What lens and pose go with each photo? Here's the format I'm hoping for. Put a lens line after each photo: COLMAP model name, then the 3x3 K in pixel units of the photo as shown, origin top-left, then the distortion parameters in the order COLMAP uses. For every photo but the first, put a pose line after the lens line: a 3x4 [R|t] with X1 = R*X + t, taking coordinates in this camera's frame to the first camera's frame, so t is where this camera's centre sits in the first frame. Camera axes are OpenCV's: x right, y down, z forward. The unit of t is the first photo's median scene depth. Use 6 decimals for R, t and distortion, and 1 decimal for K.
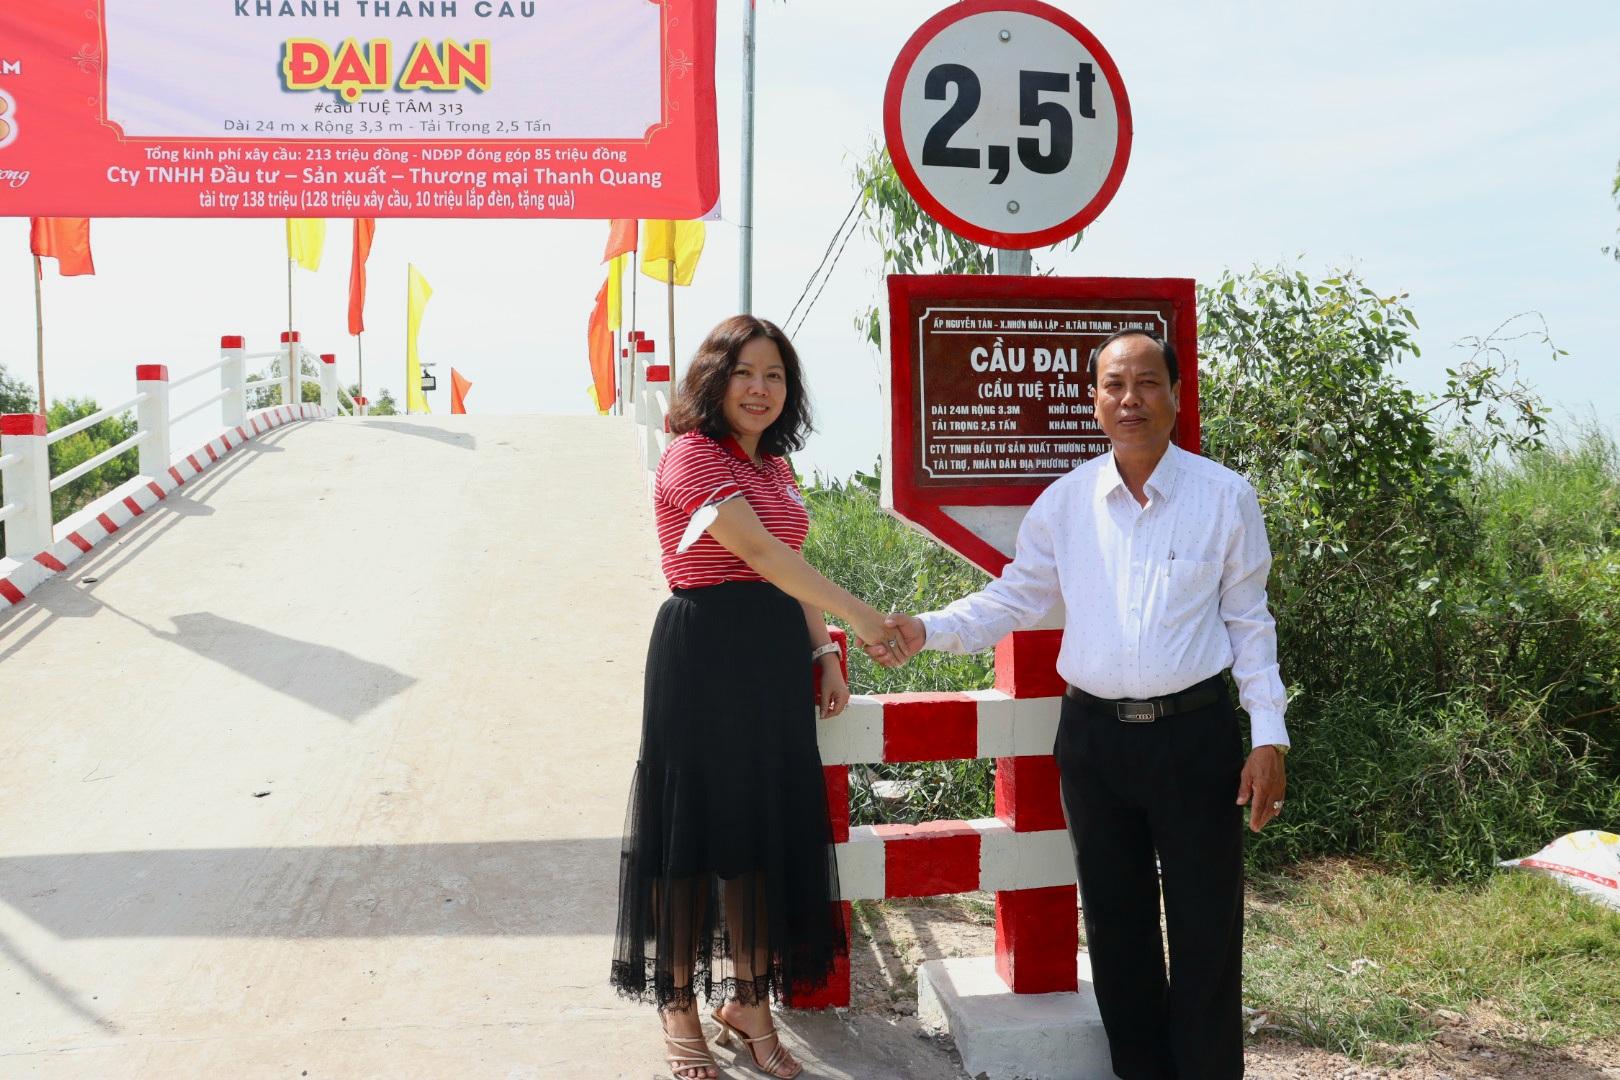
lens RADIAL K [[1363.4, 0, 821.2], [0, 1363.4, 574.6], [0, 0, 1]] dist [-0.174543, 0.166996]
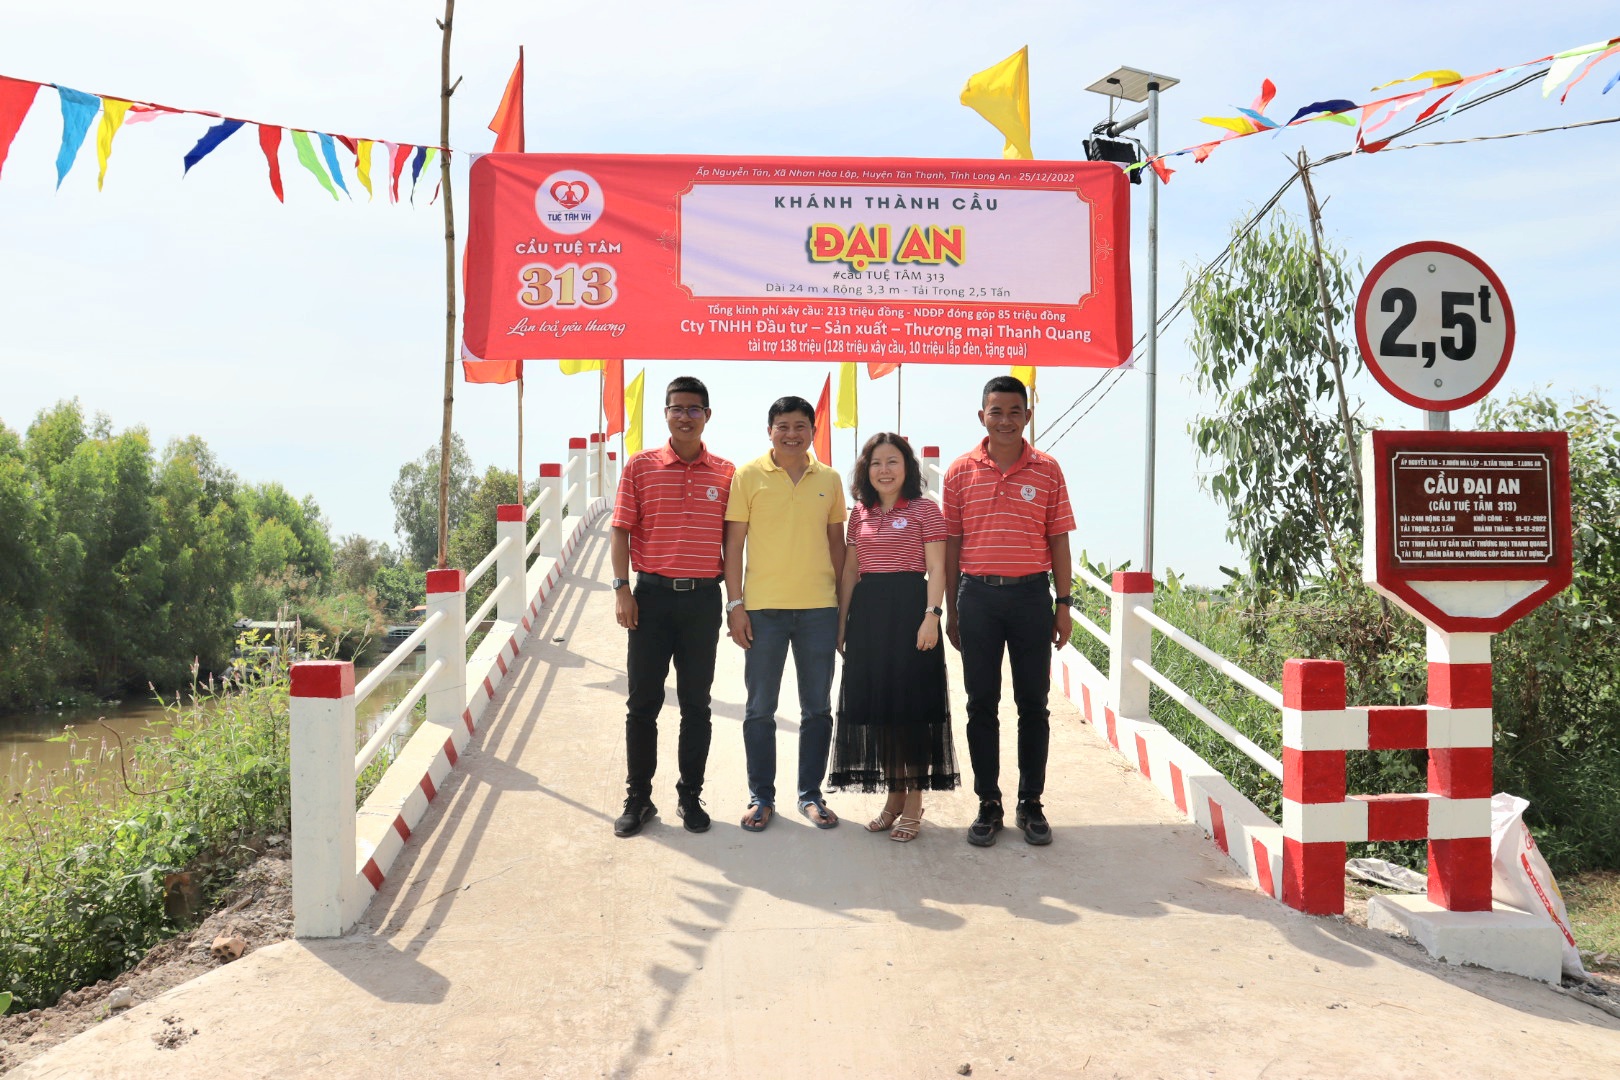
lens RADIAL K [[1407.7, 0, 808.2], [0, 1407.7, 564.8], [0, 0, 1]] dist [-0.291425, 0.375210]
pose [[0.995069, 0.011182, -0.098555, -0.316434], [-0.018641, 0.997002, -0.075091, 0.042424], [0.097420, 0.076558, 0.992294, -0.418169]]
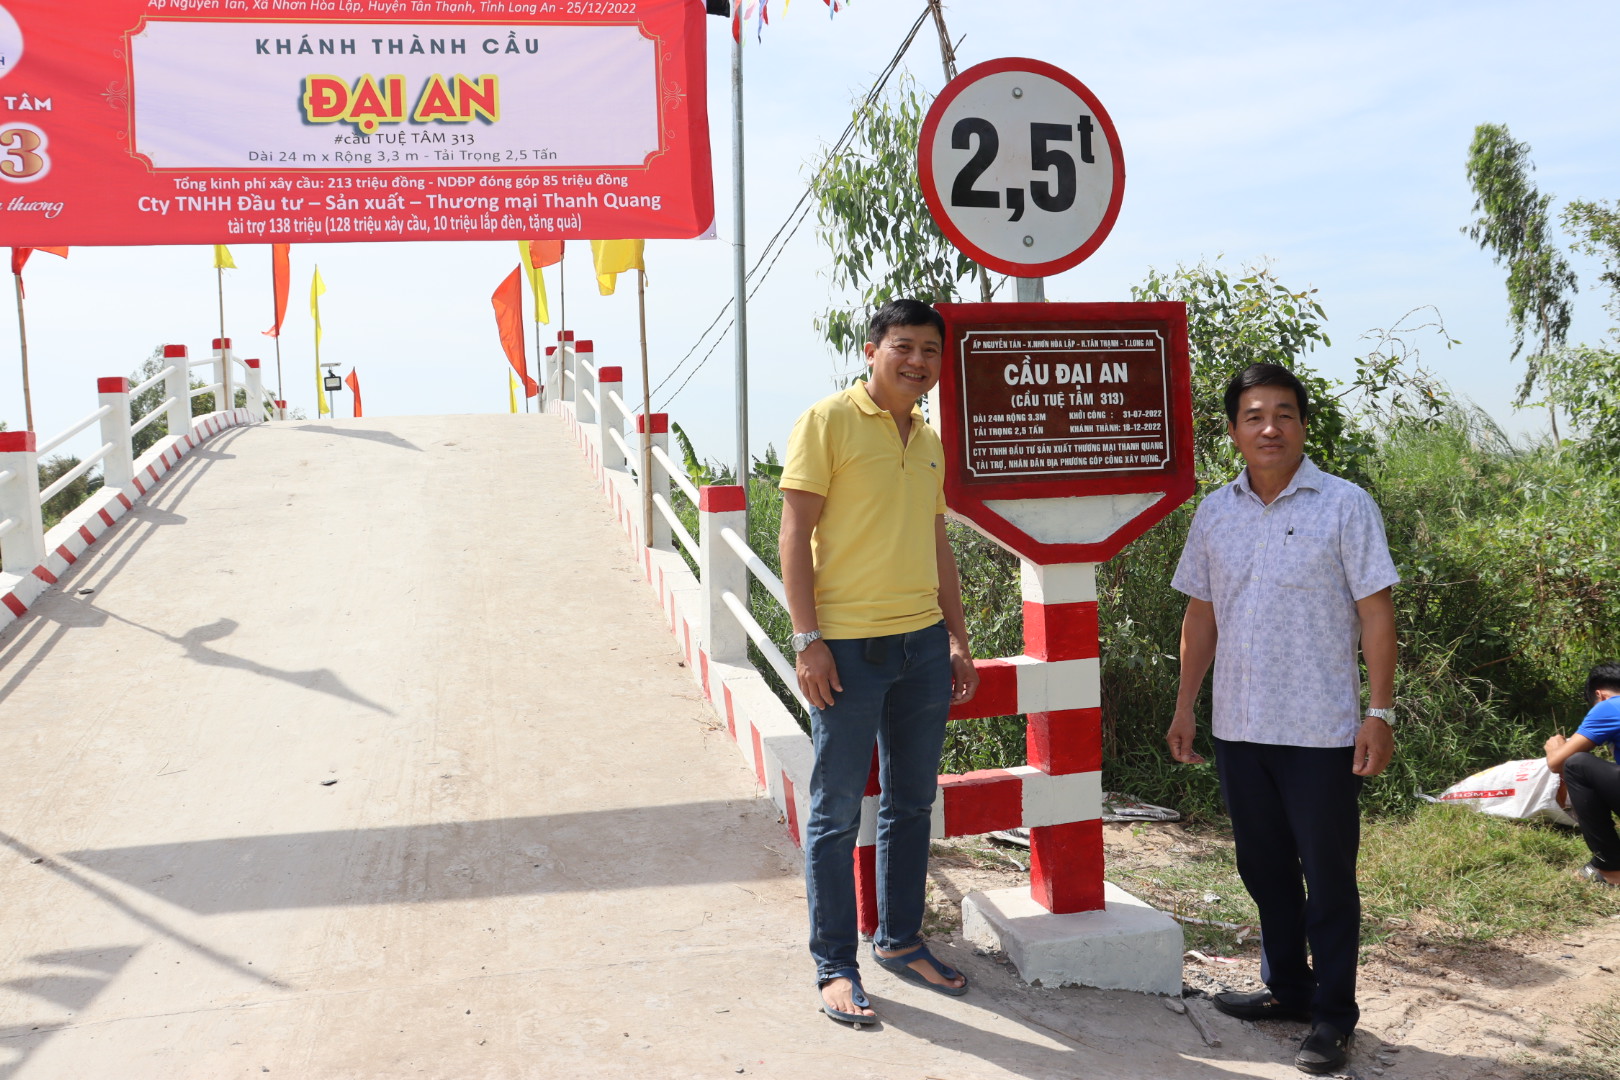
lens RADIAL K [[1363.4, 0, 821.2], [0, 1363.4, 574.6], [0, 0, 1]] dist [-0.174543, 0.166996]
pose [[0.995889, -0.033650, 0.084098, -0.111162], [0.032732, 0.999389, 0.012271, -0.003899], [-0.084459, -0.009468, 0.996382, -0.115270]]
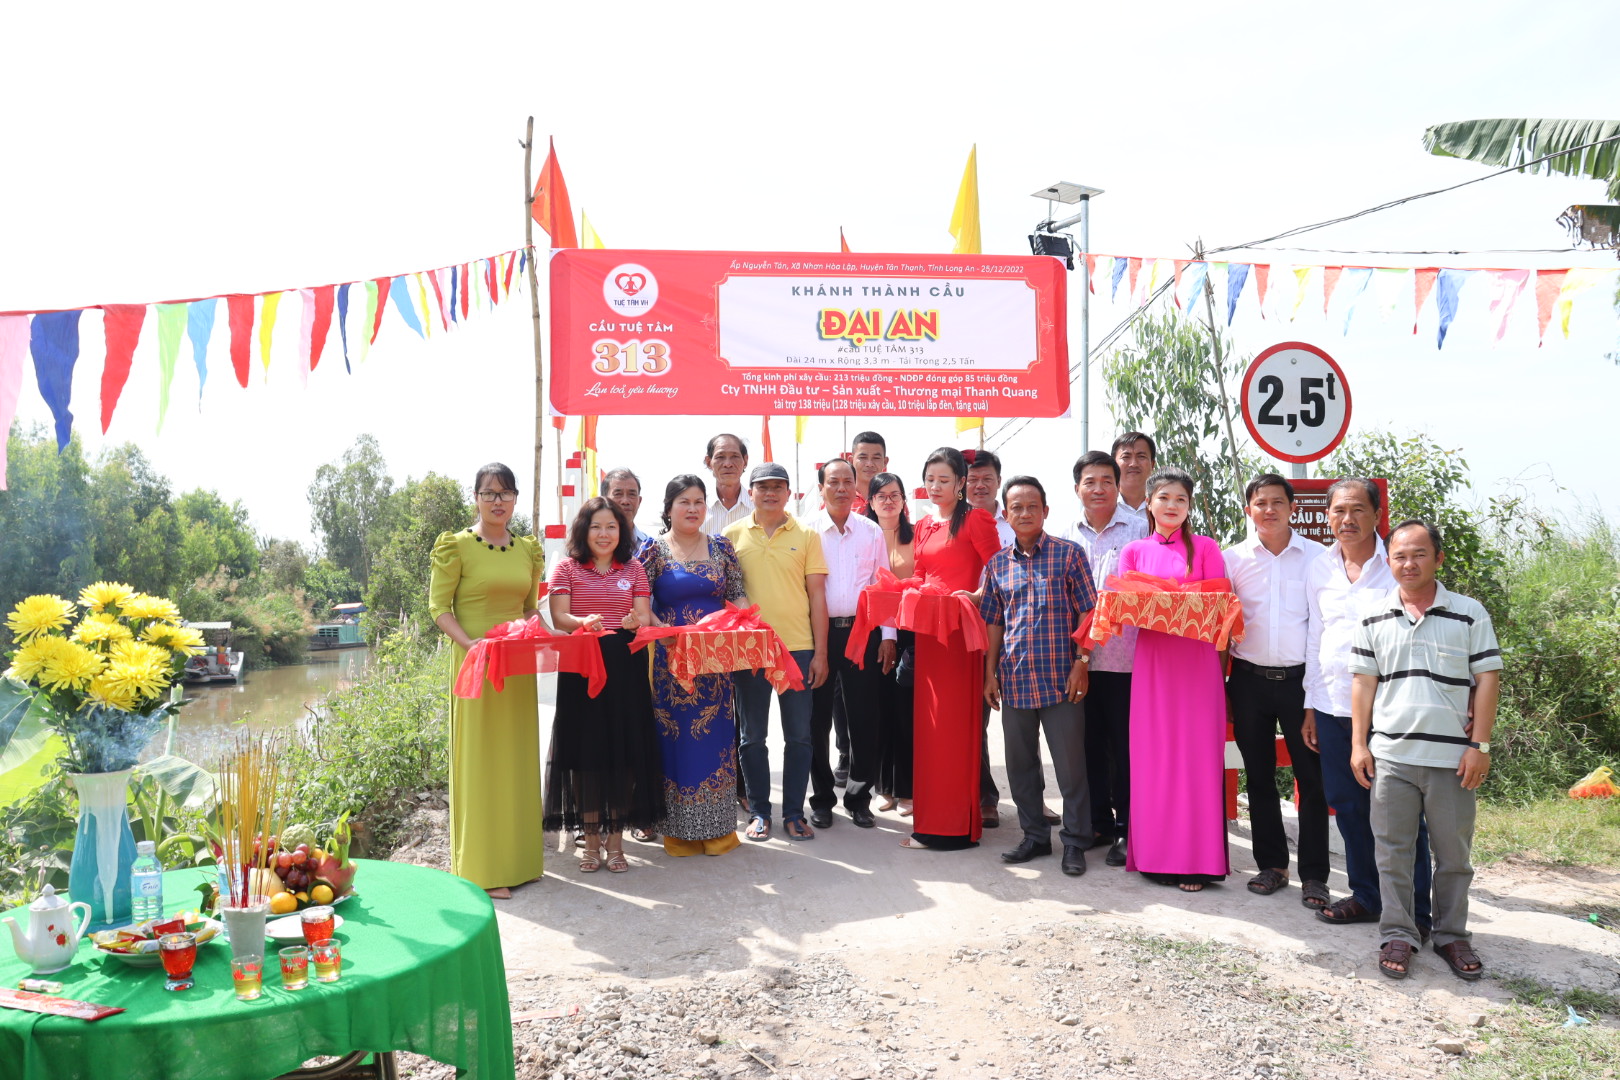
lens RADIAL K [[1356.4, 0, 811.4], [0, 1356.4, 579.4], [0, 0, 1]] dist [-0.187103, 0.160952]
pose [[0.999781, -0.000493, -0.020944, -0.449031], [-0.000757, 0.998219, -0.059650, 0.050152], [0.020936, 0.059652, 0.998000, -0.836628]]
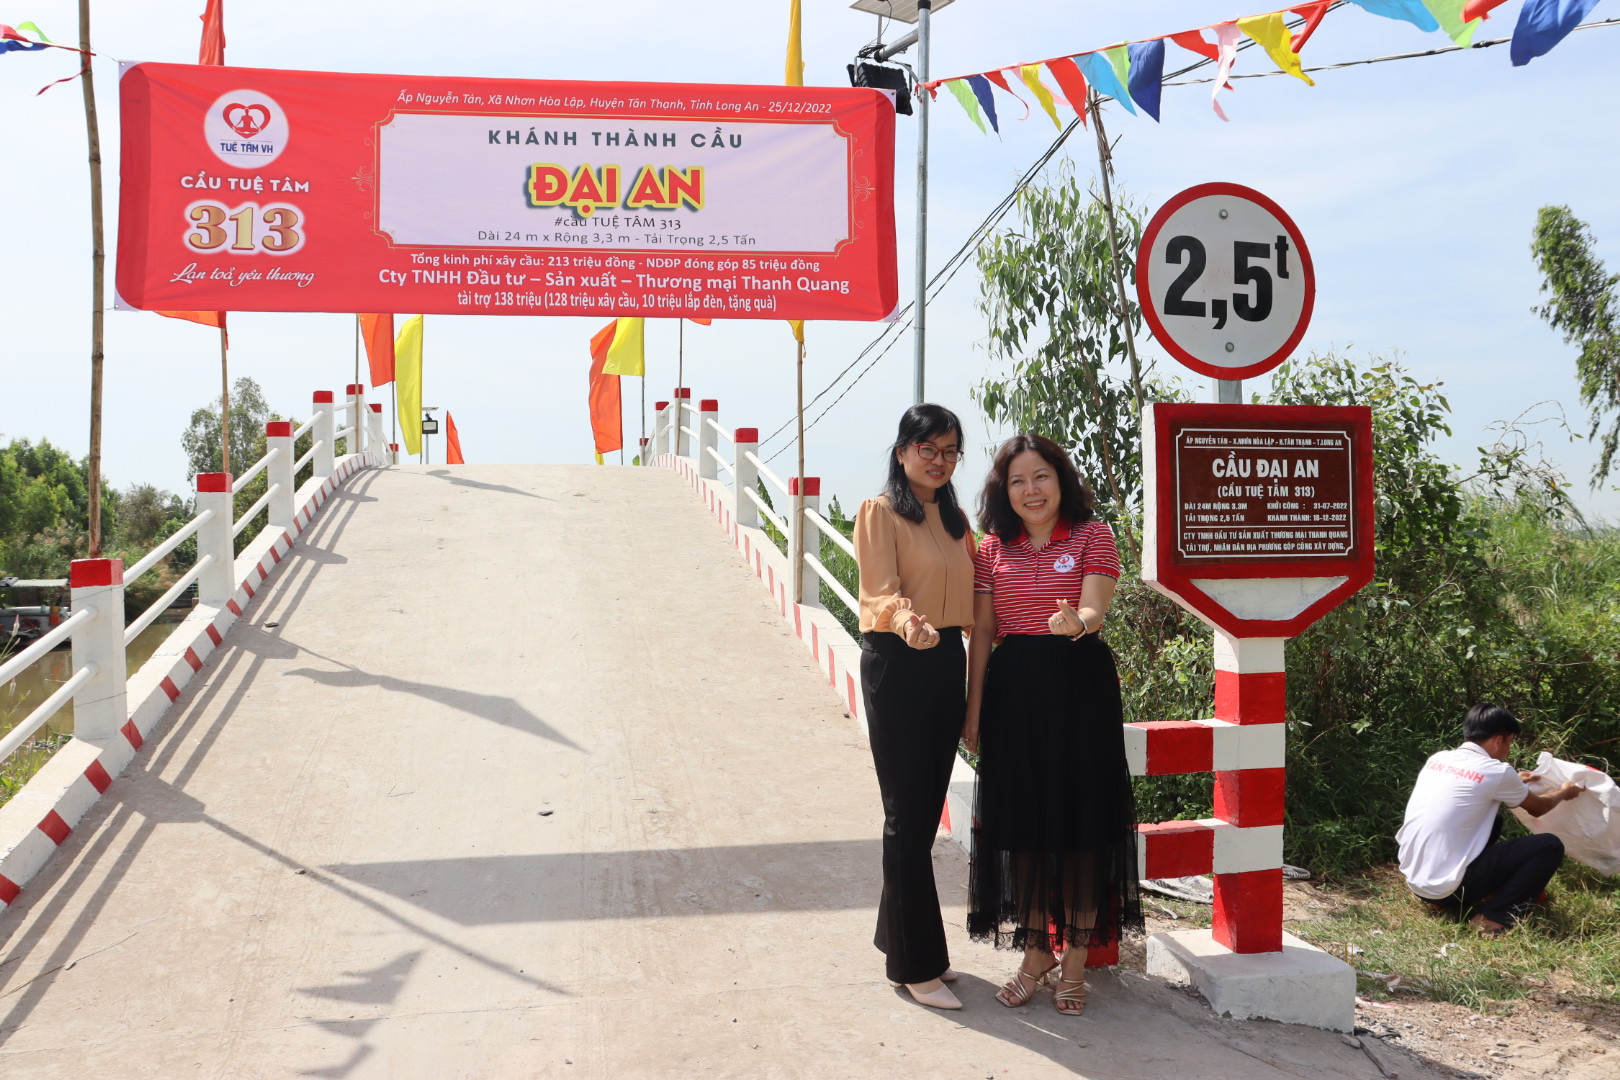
lens RADIAL K [[1359.4, 0, 805.1], [0, 1359.4, 579.1], [0, 0, 1]] dist [-0.169694, 0.151291]
pose [[0.999312, 0.003507, 0.036916, -0.243228], [-0.002599, 0.999694, -0.024614, -0.012821], [-0.036991, 0.024501, 0.999015, -0.207019]]
